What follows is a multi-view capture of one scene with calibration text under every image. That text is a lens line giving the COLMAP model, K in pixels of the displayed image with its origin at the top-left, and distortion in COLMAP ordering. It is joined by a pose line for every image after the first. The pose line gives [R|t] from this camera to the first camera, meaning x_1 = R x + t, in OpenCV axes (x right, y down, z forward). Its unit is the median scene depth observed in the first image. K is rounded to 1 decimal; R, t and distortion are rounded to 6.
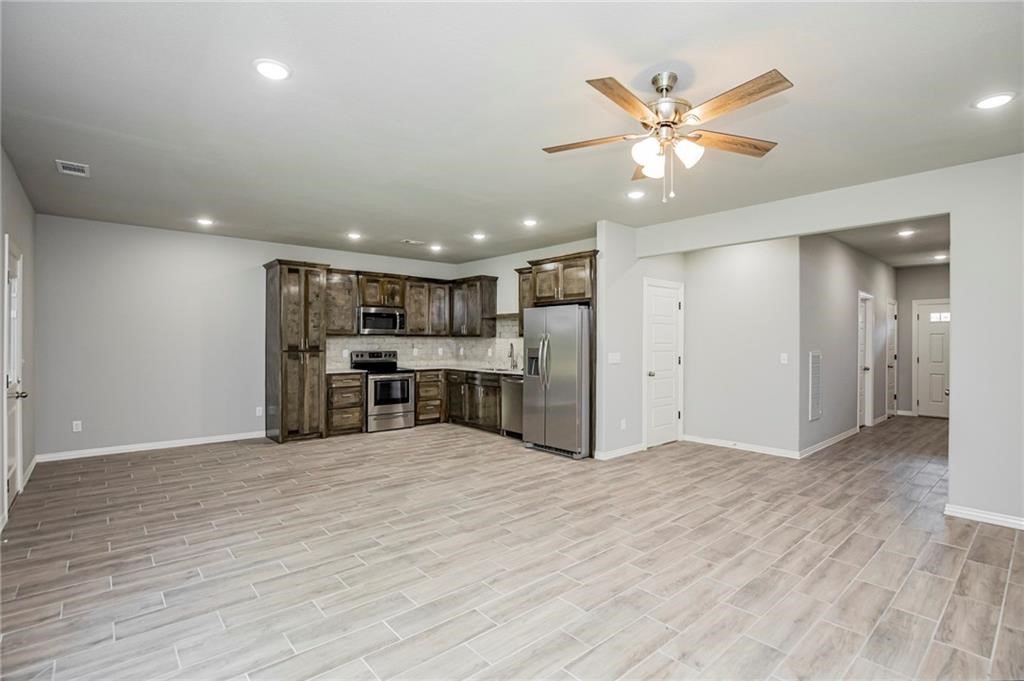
lens RADIAL K [[481.4, 0, 517.6], [0, 481.4, 341.4], [0, 0, 1]] dist [-0.033401, 0.007606]
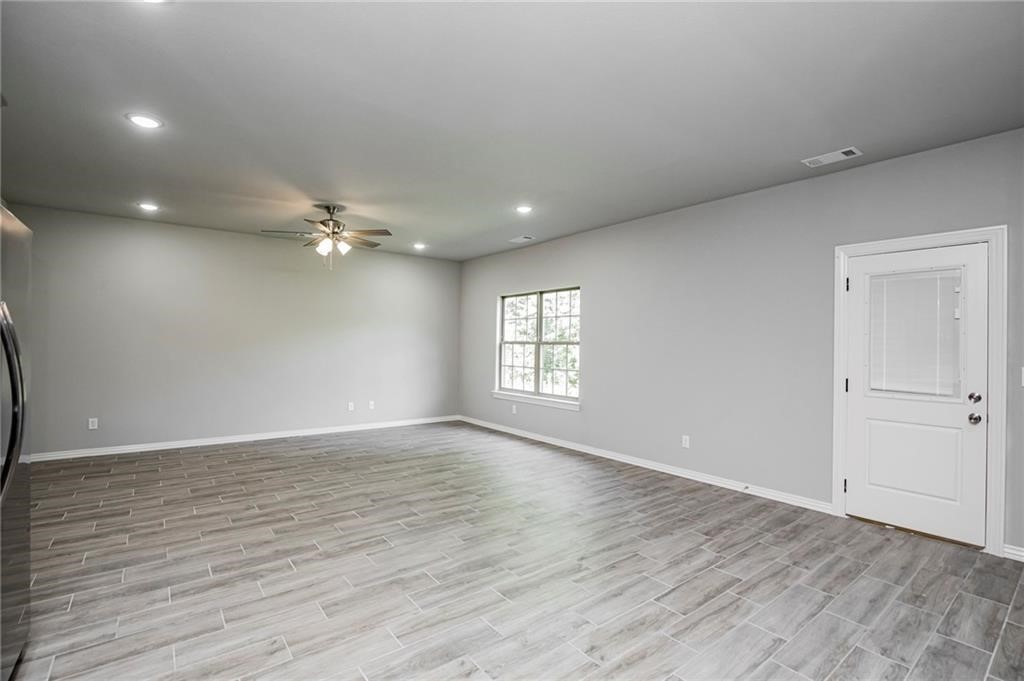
lens RADIAL K [[481.4, 0, 517.6], [0, 481.4, 341.4], [0, 0, 1]] dist [-0.033401, 0.007606]
pose [[-0.998179, -0.014097, 0.058659, -0.253320], [-0.014329, 0.999891, -0.003548, 0.002591], [-0.058603, -0.004382, -0.998272, 1.240485]]
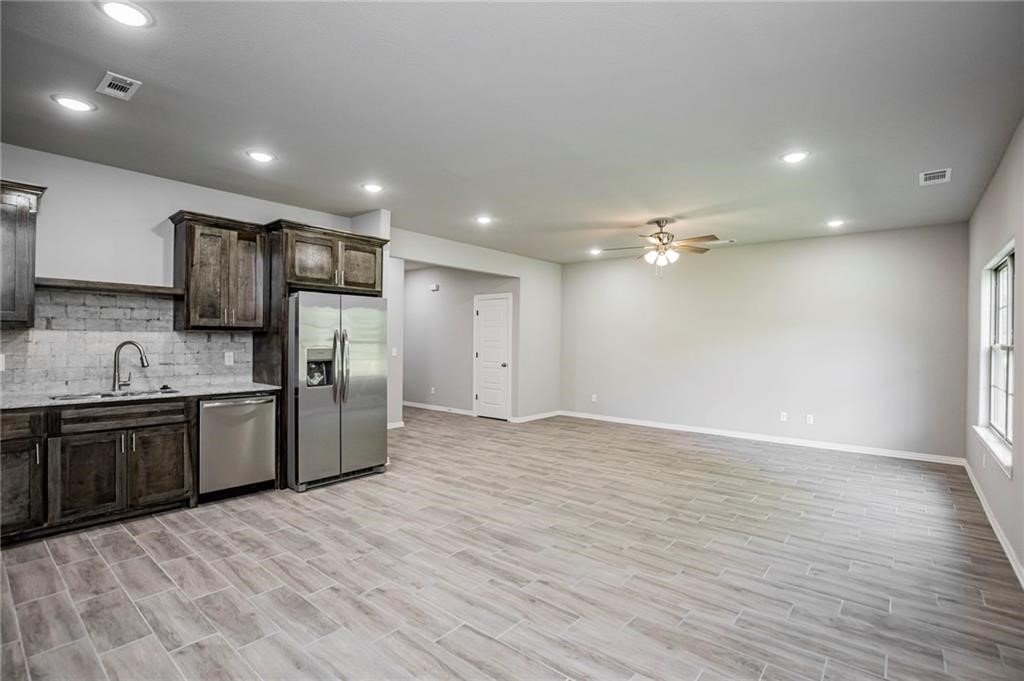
lens RADIAL K [[481.4, 0, 517.6], [0, 481.4, 341.4], [0, 0, 1]] dist [-0.033401, 0.007606]
pose [[-0.155113, -0.008392, 0.987861, -0.738514], [-0.009786, 0.999928, 0.006958, -0.004884], [-0.987848, -0.008588, -0.155184, 0.832367]]
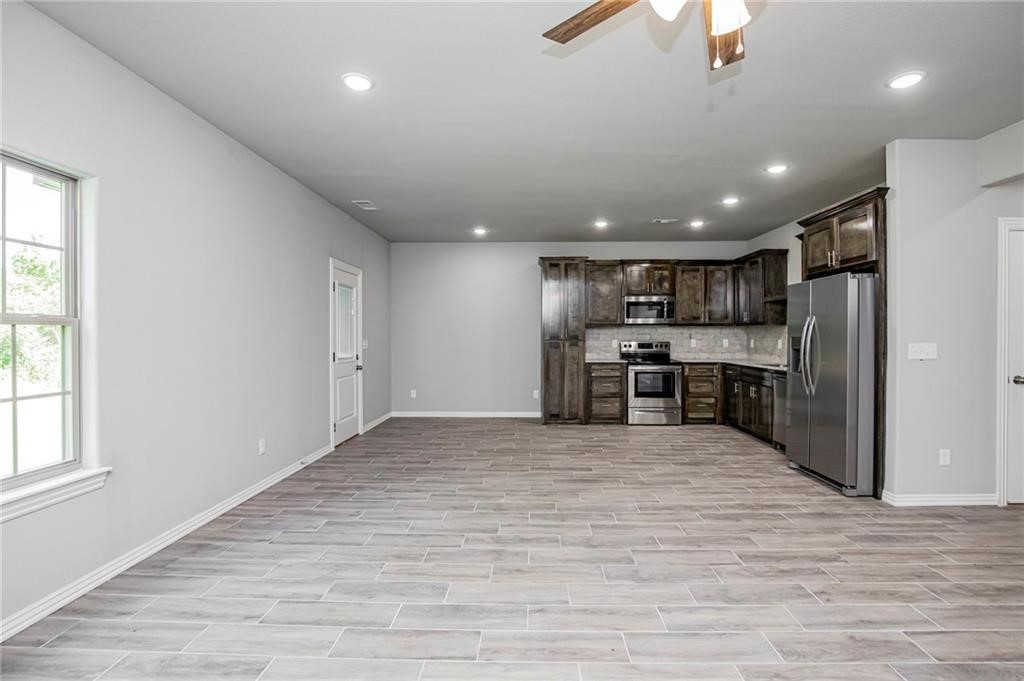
lens RADIAL K [[475.6, 0, 525.9], [0, 475.6, 339.5], [0, 0, 1]] dist [-0.026753, 0.001193]
pose [[0.740623, 0.001468, -0.671919, 0.216667], [0.001919, 0.999989, 0.004301, 0.015078], [0.671918, -0.004475, 0.740612, 0.175836]]
